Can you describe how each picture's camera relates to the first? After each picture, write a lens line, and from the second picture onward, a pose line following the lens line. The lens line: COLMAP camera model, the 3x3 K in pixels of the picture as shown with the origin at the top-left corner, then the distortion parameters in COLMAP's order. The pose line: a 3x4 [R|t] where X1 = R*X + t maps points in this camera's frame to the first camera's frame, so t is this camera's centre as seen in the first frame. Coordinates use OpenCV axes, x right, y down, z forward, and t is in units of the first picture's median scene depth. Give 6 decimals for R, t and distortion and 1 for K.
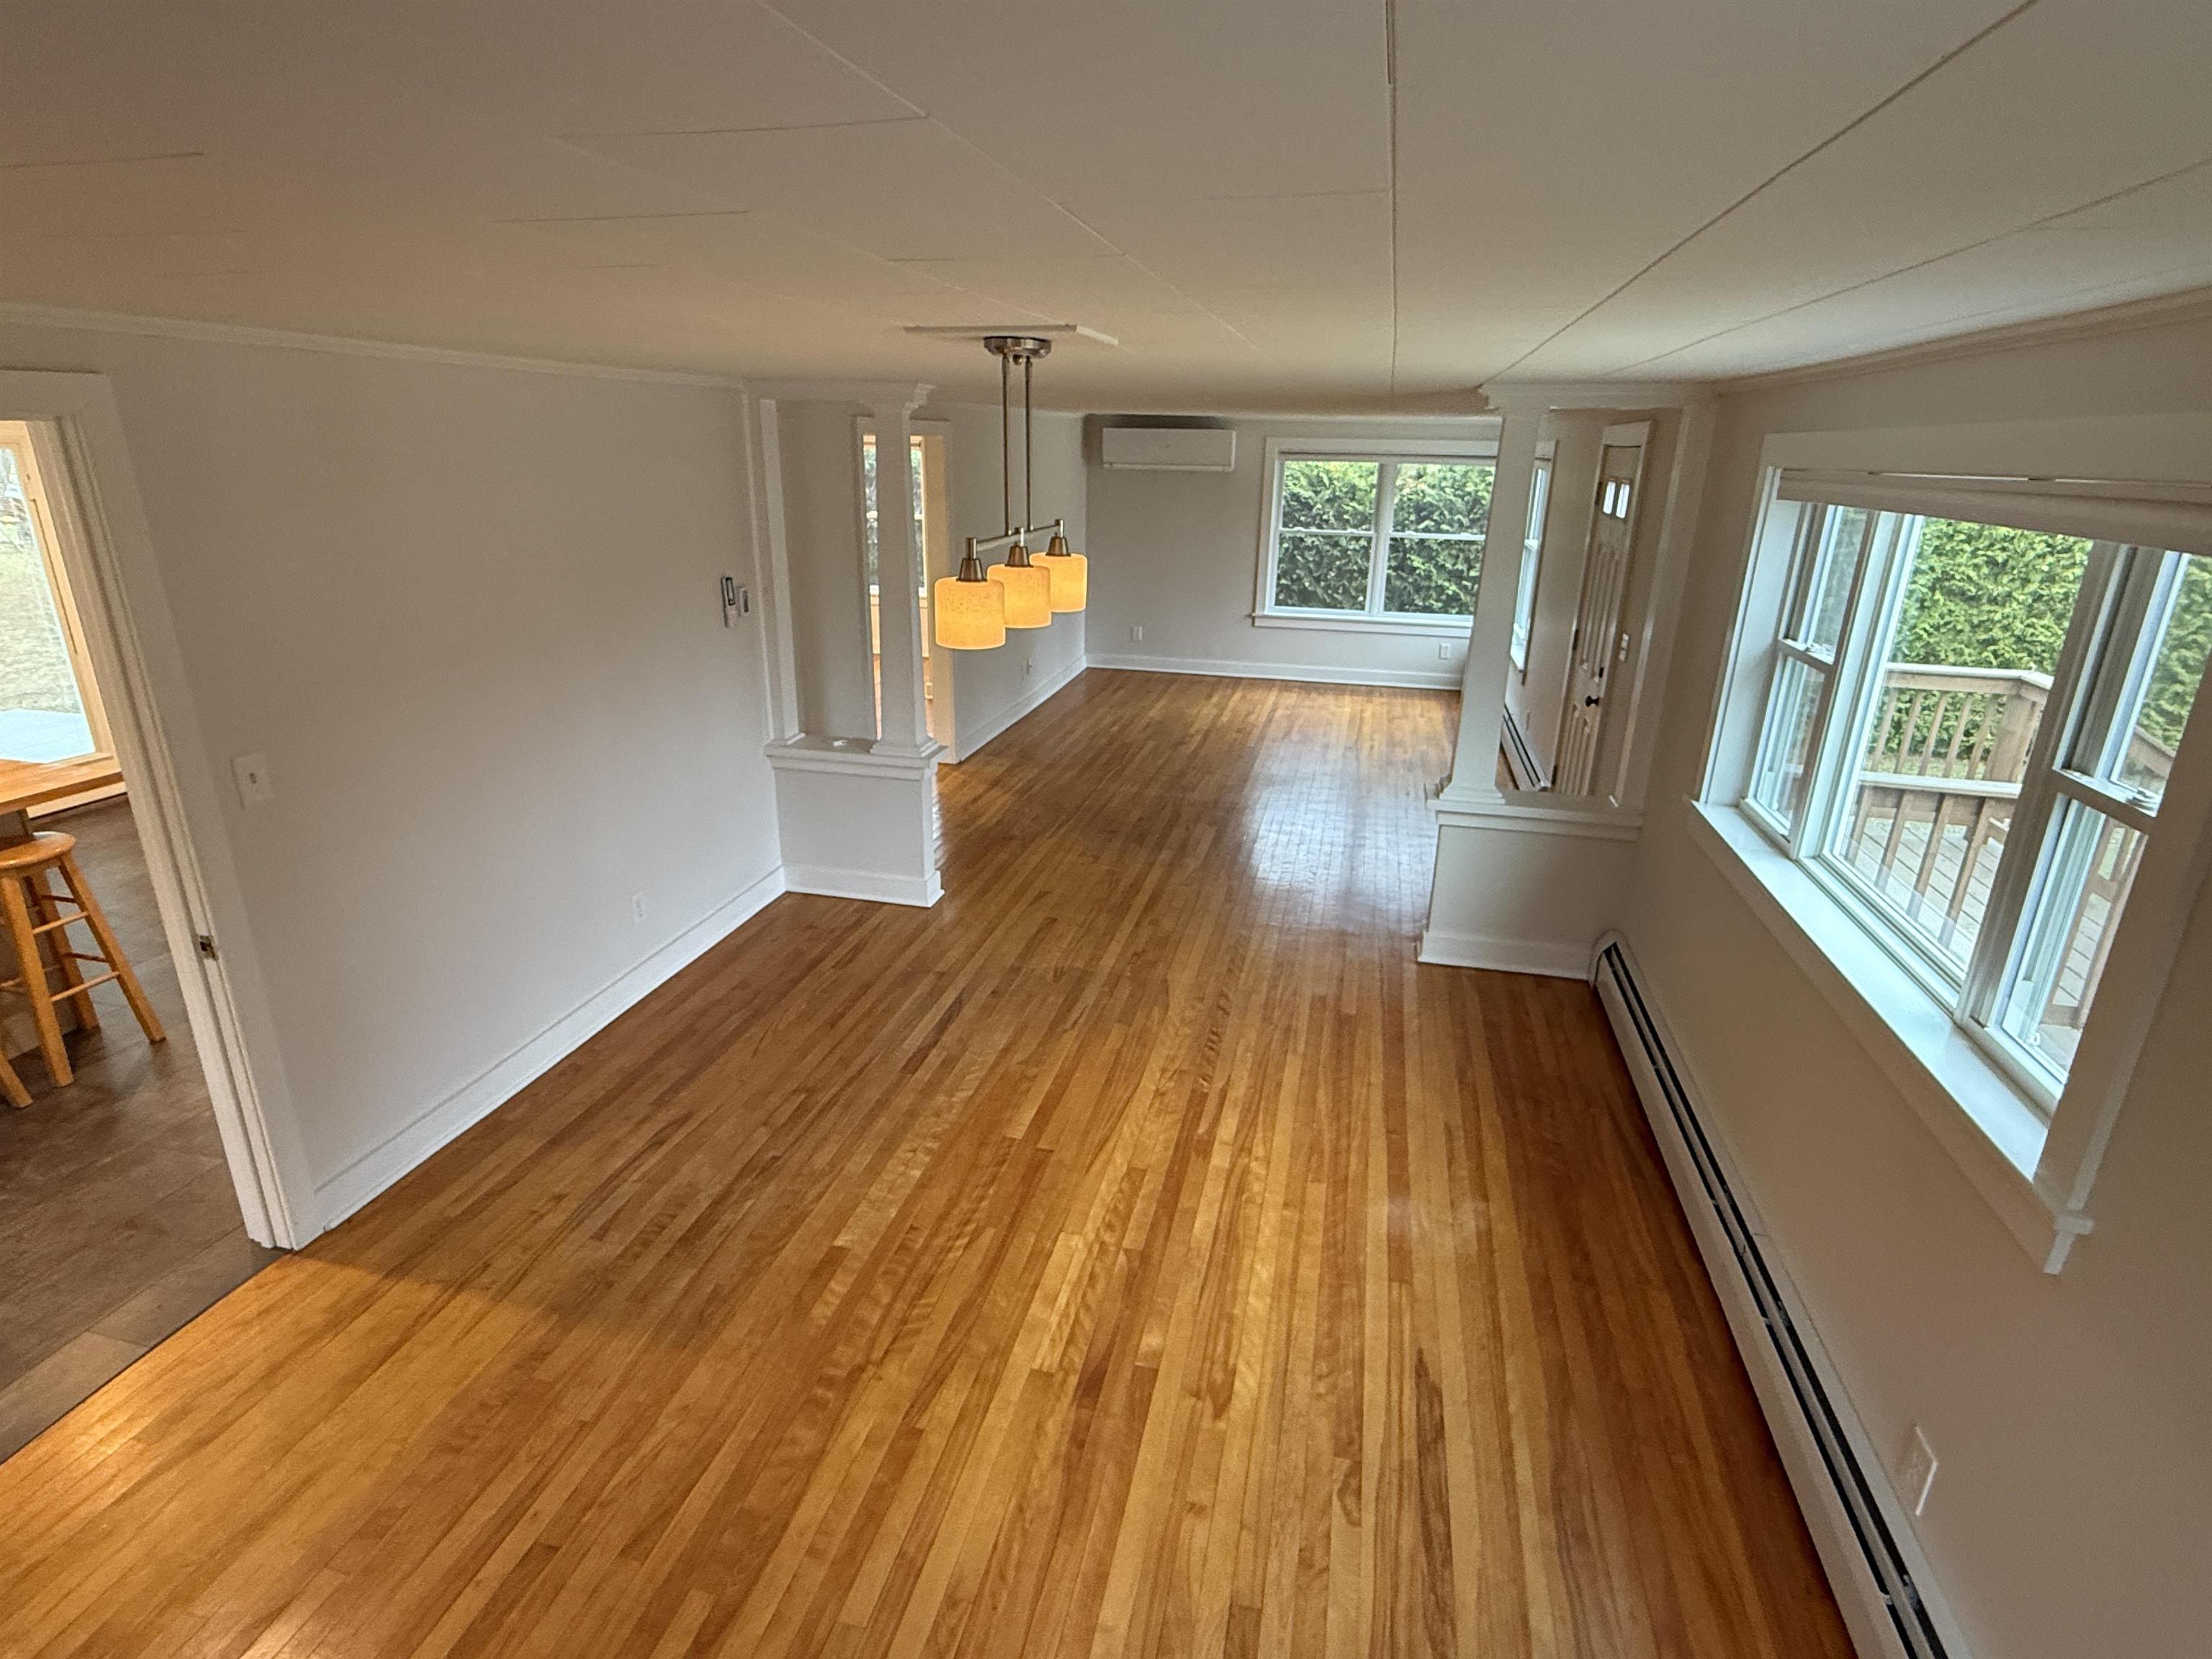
lens RADIAL K [[1148.0, 0, 1106.0], [0, 1148.0, 829.5], [0, 0, 1]] dist [0.001039, 0.000112]
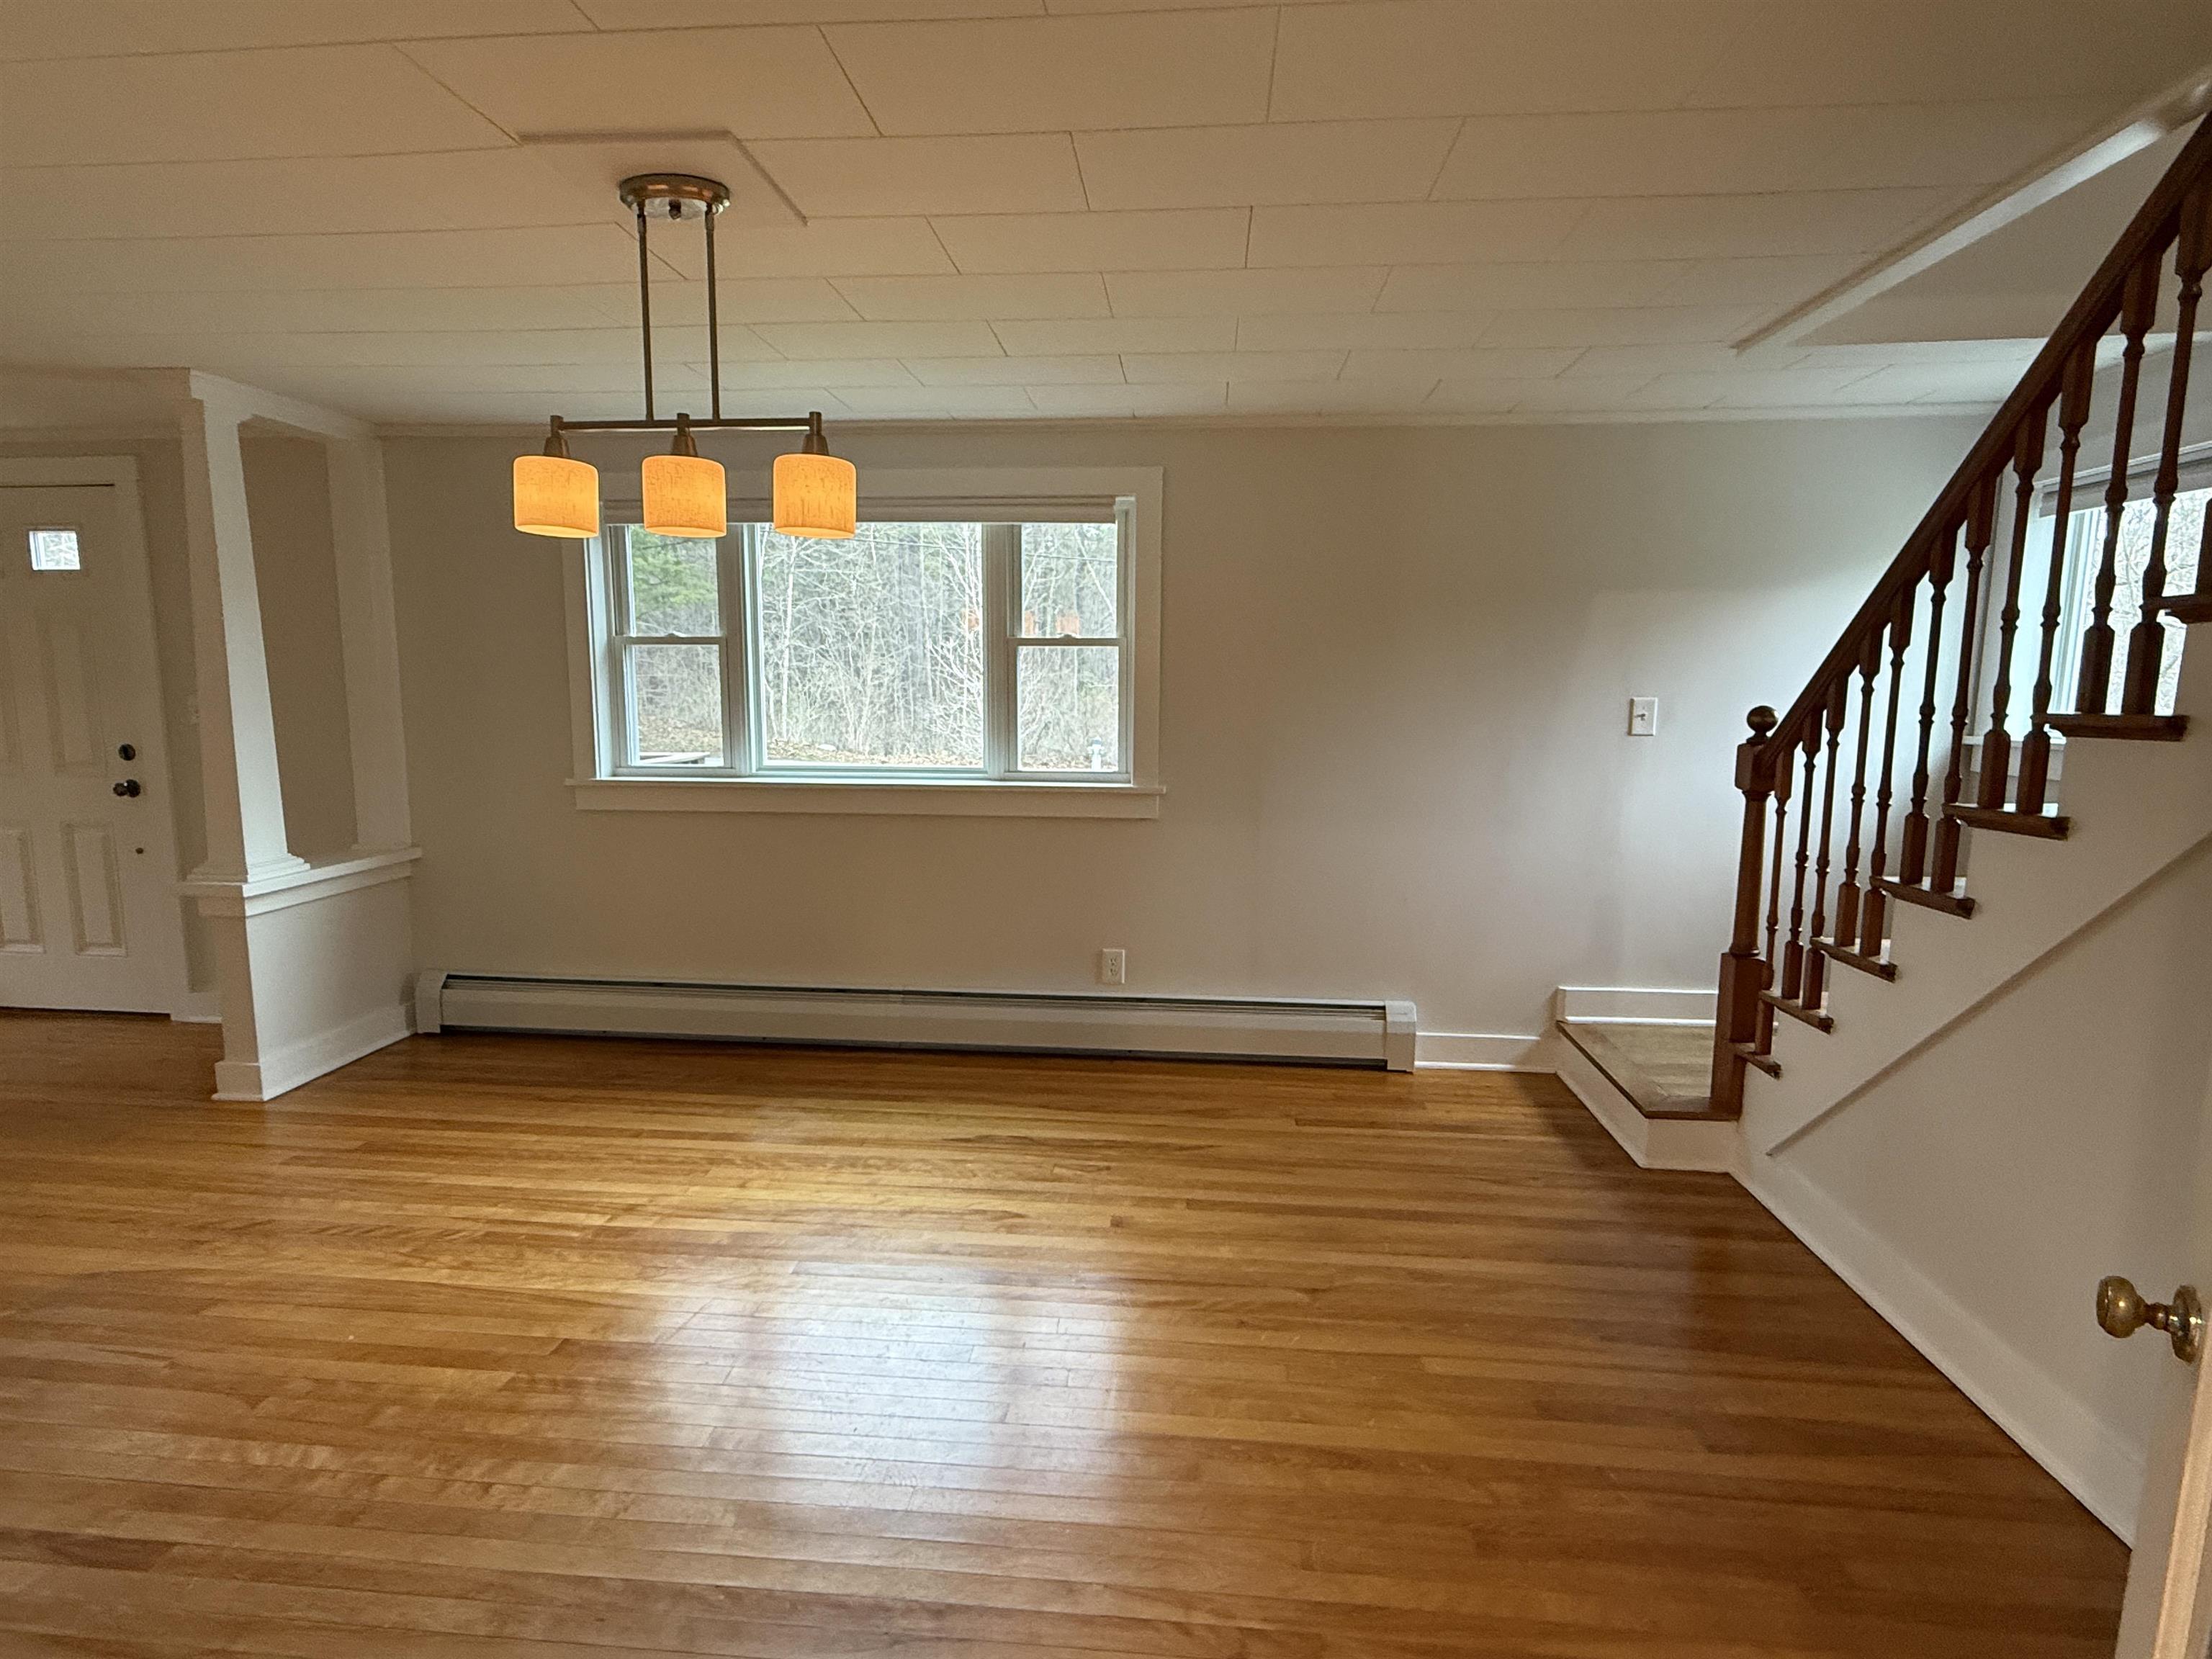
lens RADIAL K [[1102.5, 0, 1106.0], [0, 1102.5, 829.5], [0, 0, 1]] dist [-0.003276, -0.000904]
pose [[-0.155439, -0.152084, 0.976068, -0.638257], [0.303605, 0.932900, 0.193706, -0.033508], [-0.940034, 0.326448, -0.098835, 0.602375]]
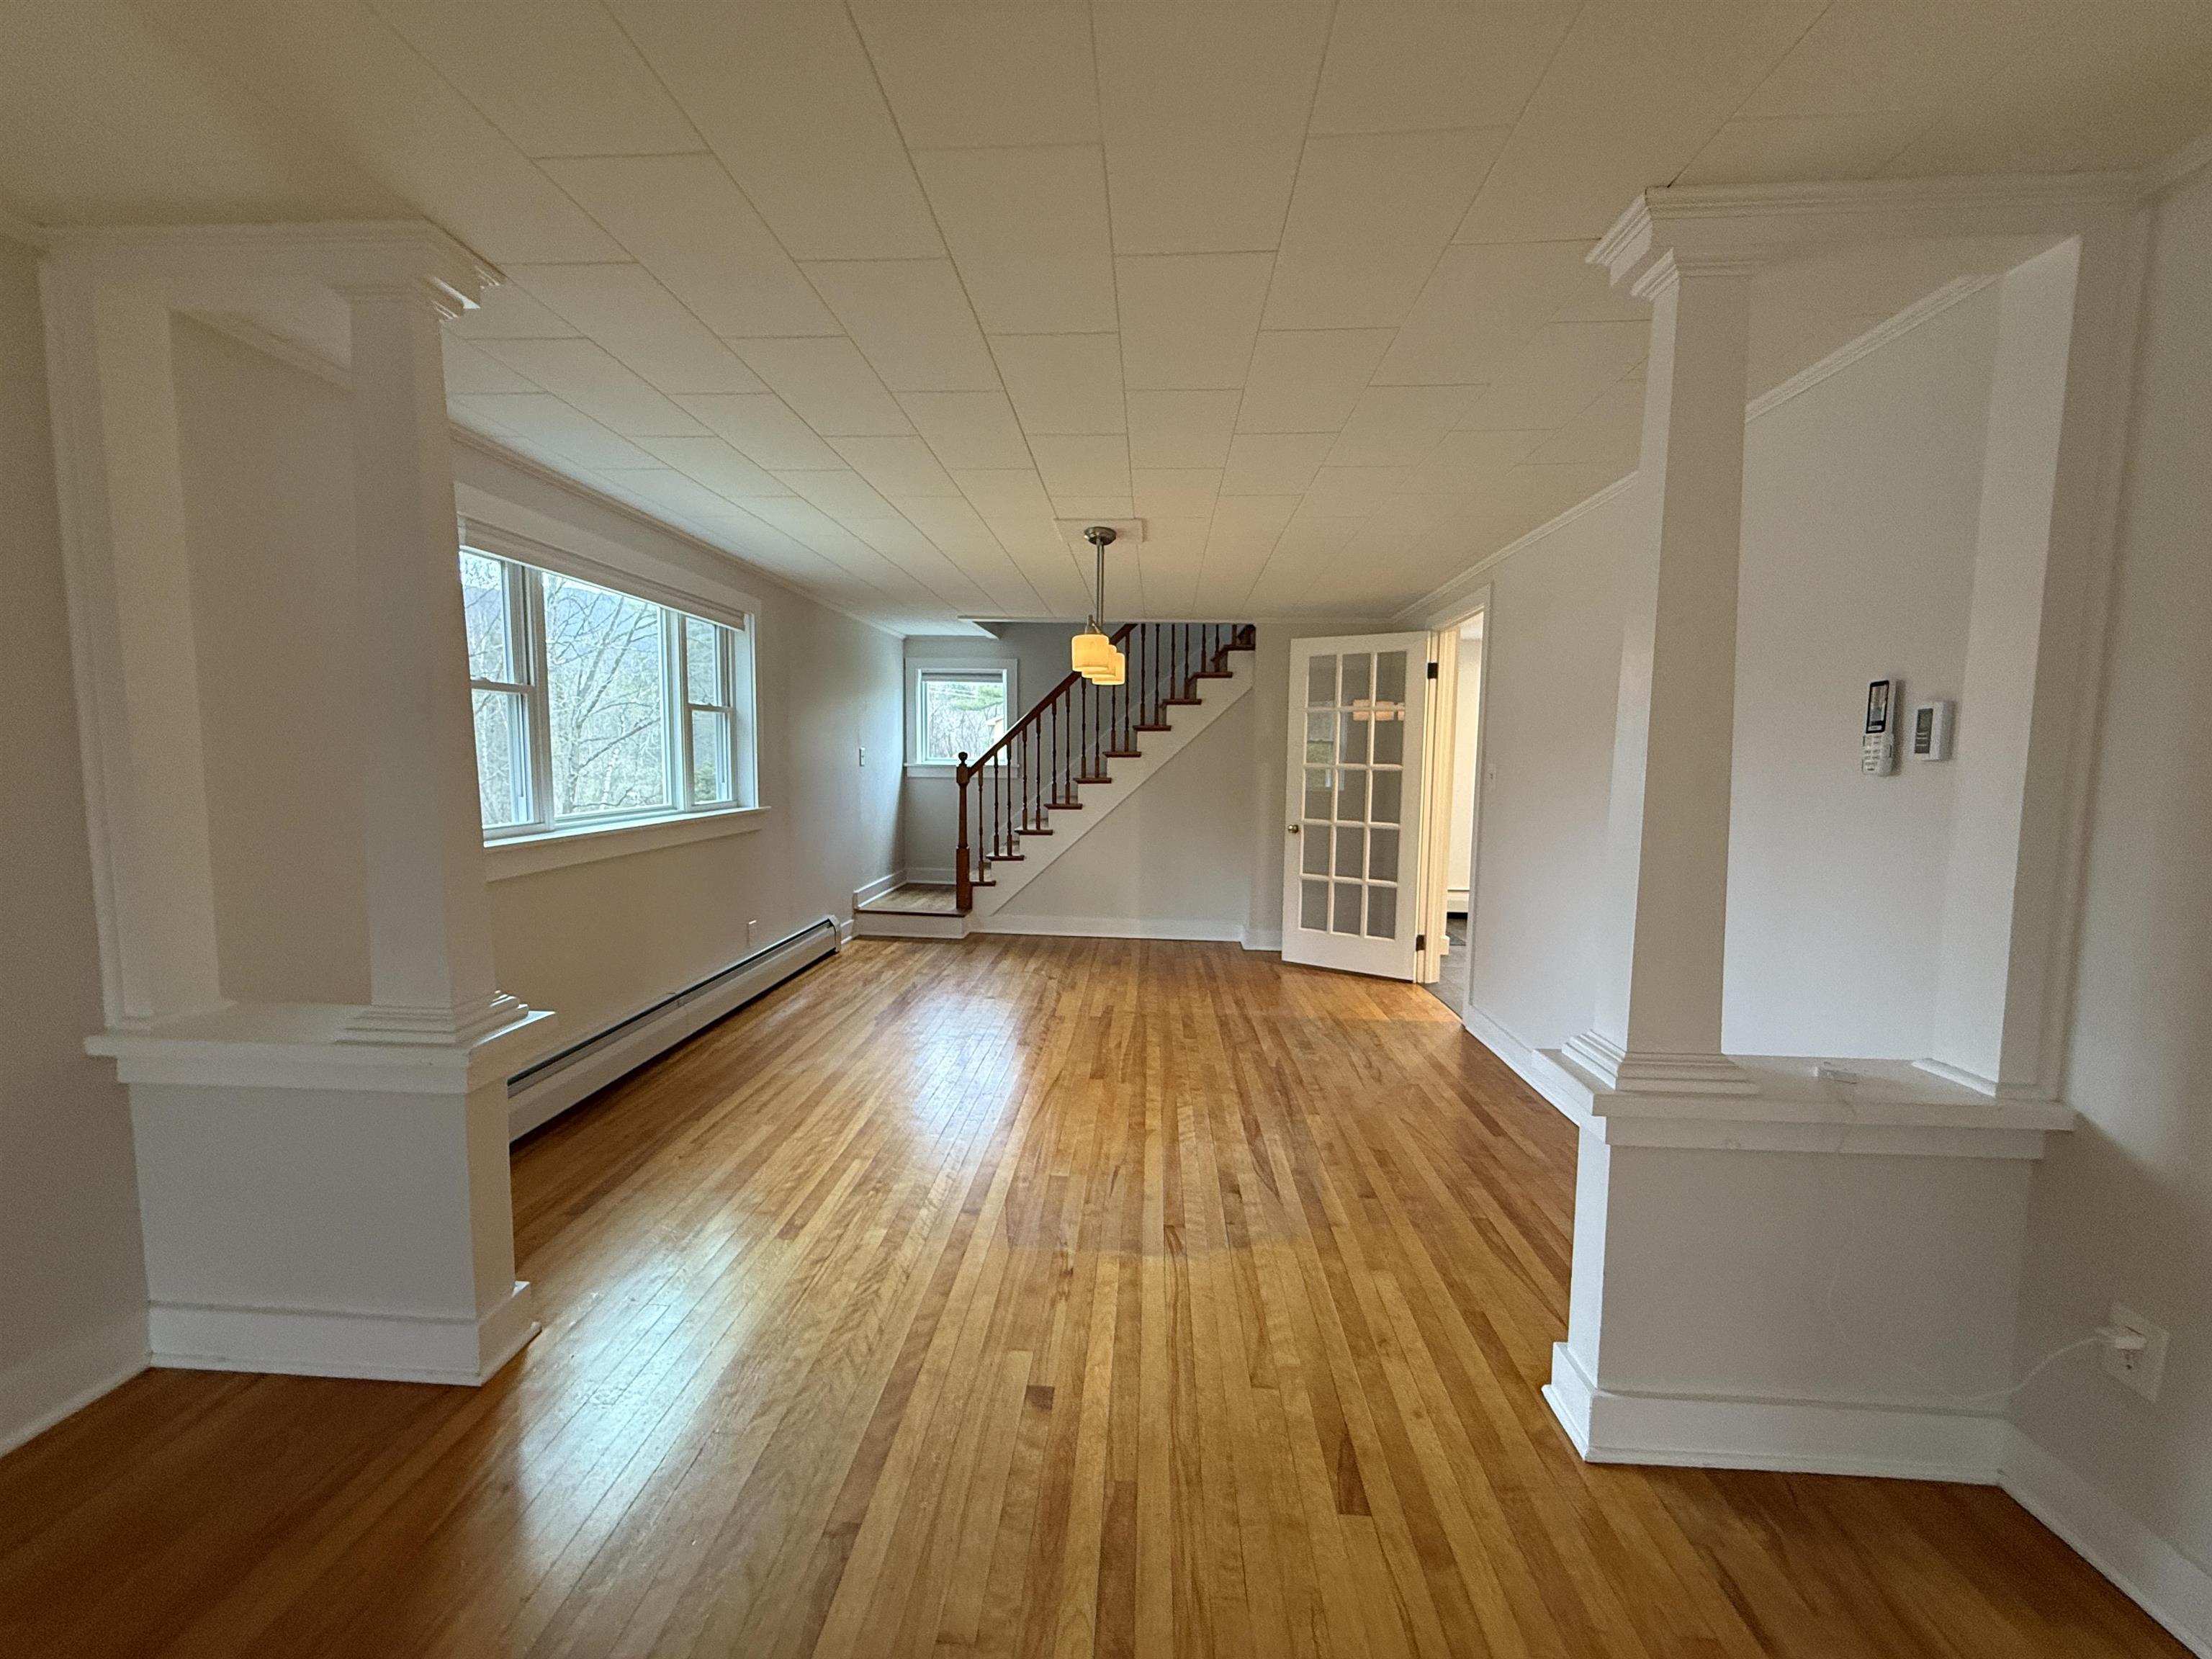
lens RADIAL K [[834.6, 0, 1106.0], [0, 834.6, 829.5], [0, 0, 1]] dist [-0.000016, 0.000005]
pose [[-0.983559, -0.016561, -0.179827, 0.107245], [-0.086730, 0.916747, 0.389939, -0.339658], [0.158399, 0.399124, -0.903111, 1.620630]]
